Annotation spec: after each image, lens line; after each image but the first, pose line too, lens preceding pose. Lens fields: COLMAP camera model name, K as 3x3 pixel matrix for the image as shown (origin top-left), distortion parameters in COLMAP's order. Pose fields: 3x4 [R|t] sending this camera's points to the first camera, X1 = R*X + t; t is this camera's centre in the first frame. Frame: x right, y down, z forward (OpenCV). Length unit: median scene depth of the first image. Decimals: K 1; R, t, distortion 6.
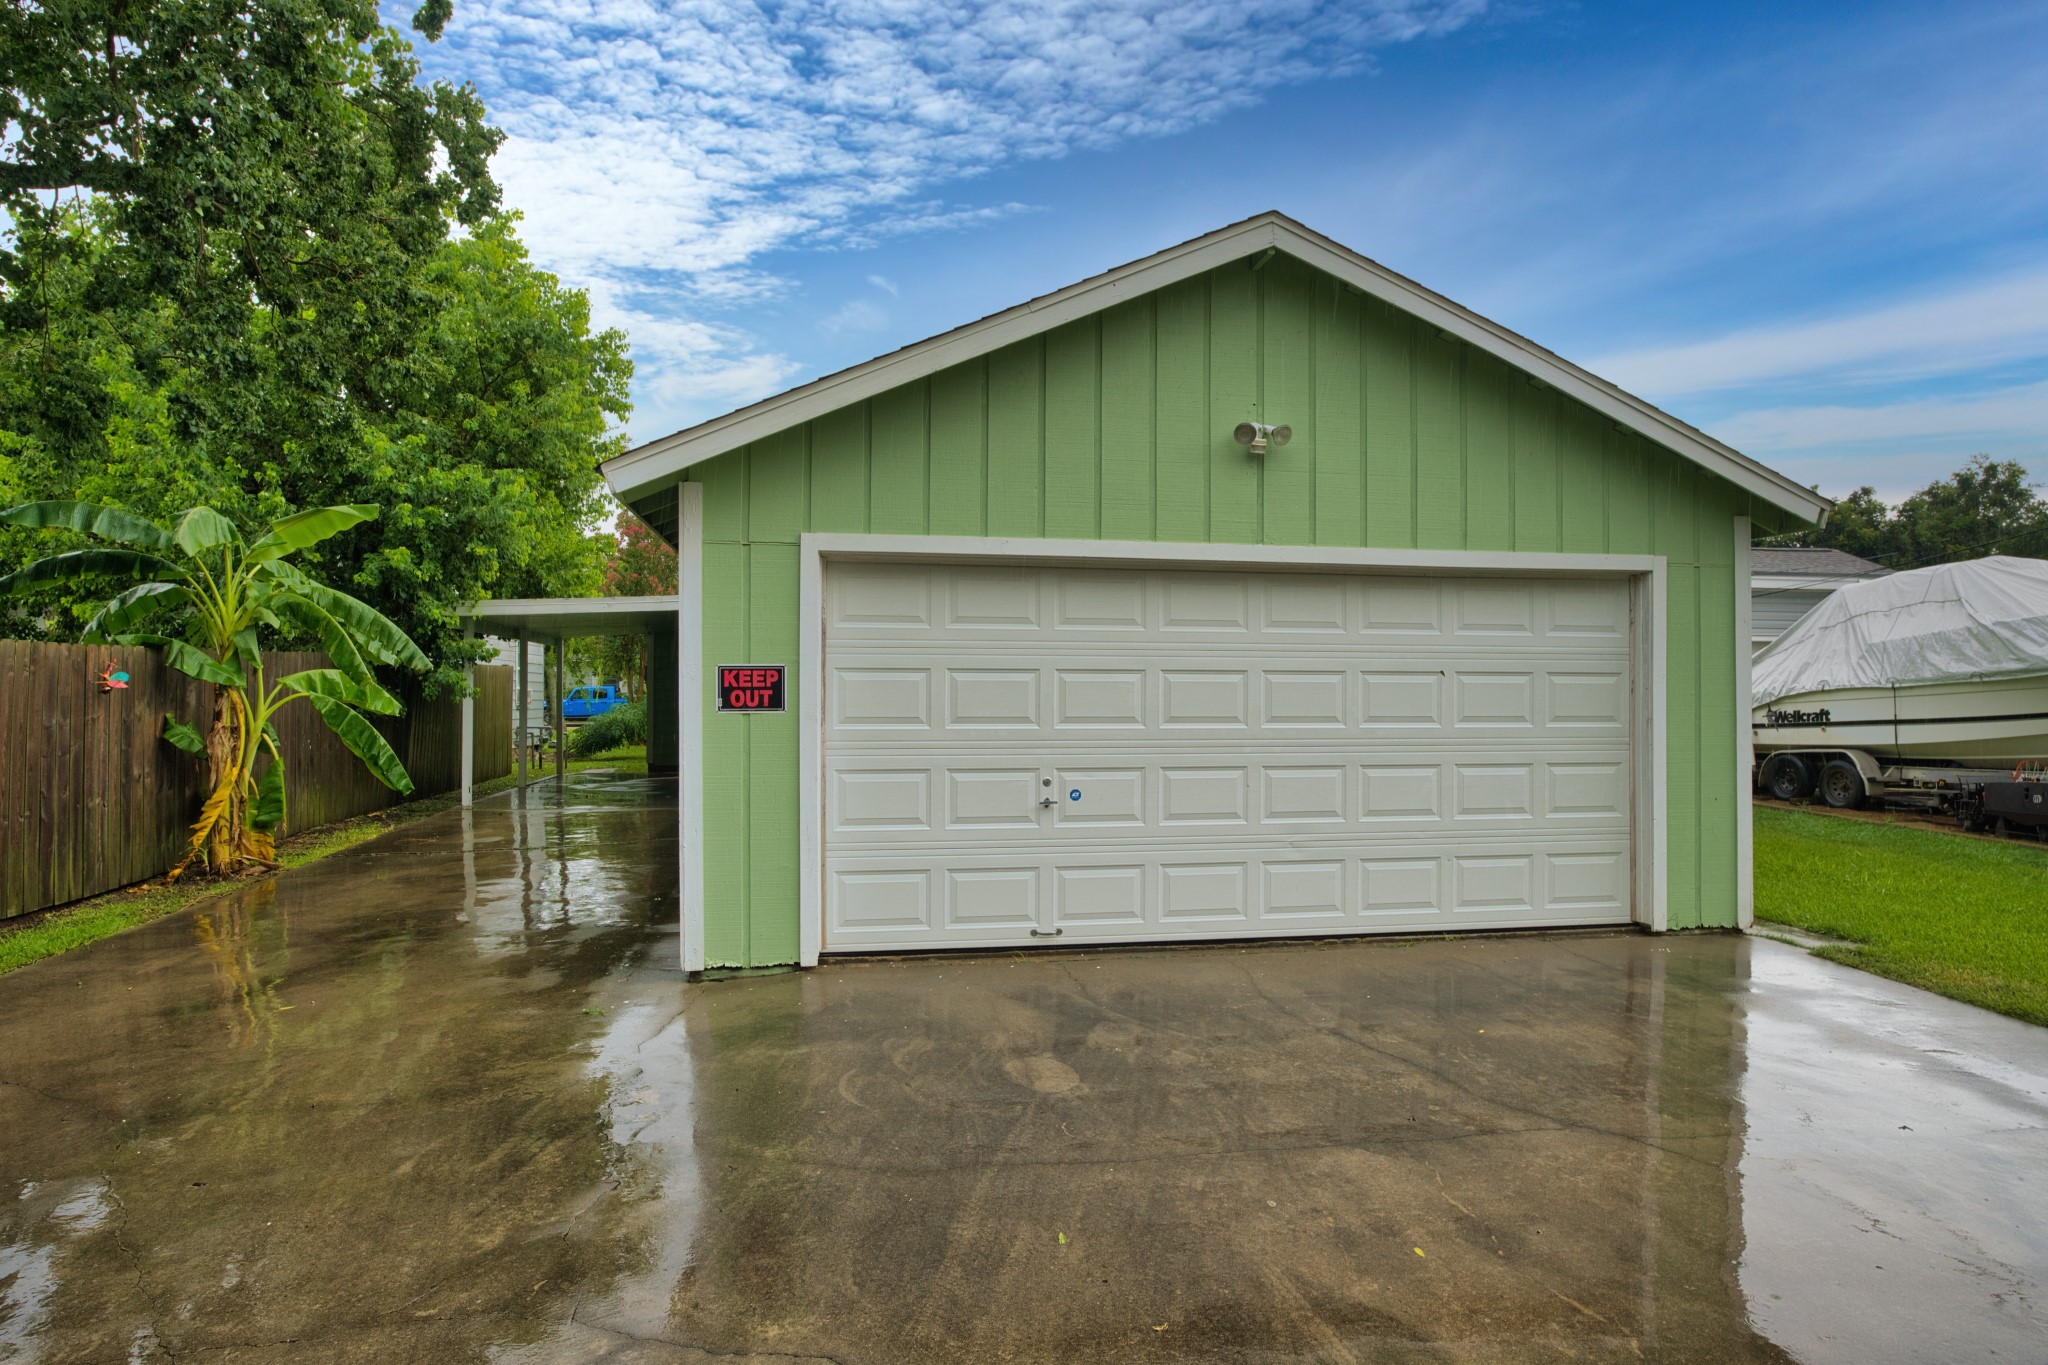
lens RADIAL K [[1169.3, 0, 1024.0], [0, 1169.3, 682.5], [0, 0, 1]] dist [-0.036021, 0.028877]
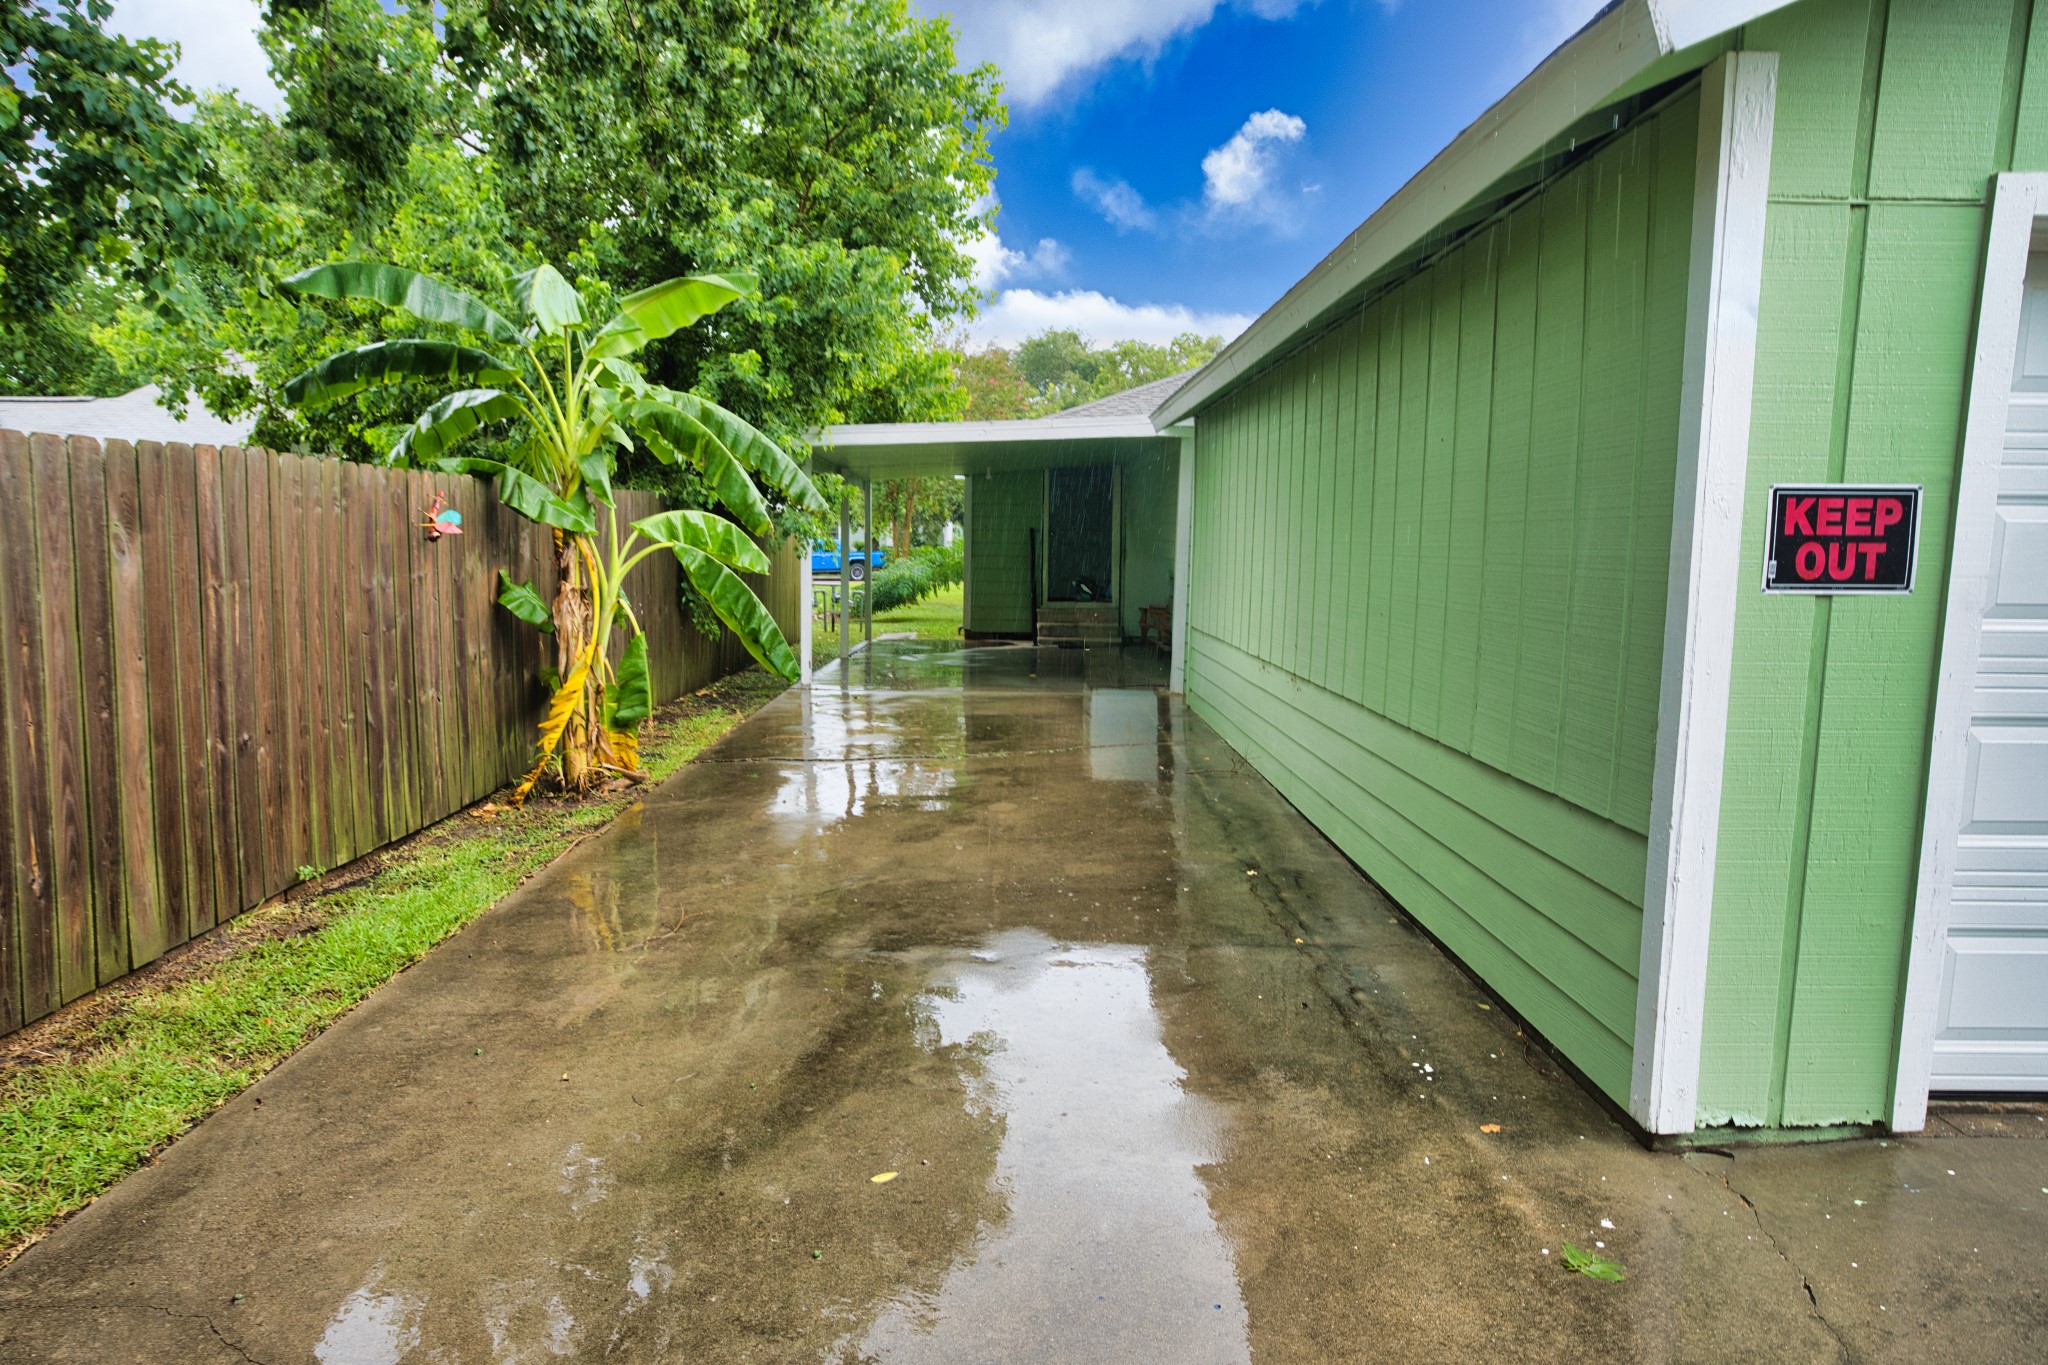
lens RADIAL K [[1169.3, 0, 1024.0], [0, 1169.3, 682.5], [0, 0, 1]] dist [-0.036021, 0.028877]
pose [[0.988099, 0.026432, -0.151532, -0.303900], [-0.007737, 0.992419, 0.122656, 0.004871], [0.153625, -0.120024, 0.980813, 0.325389]]
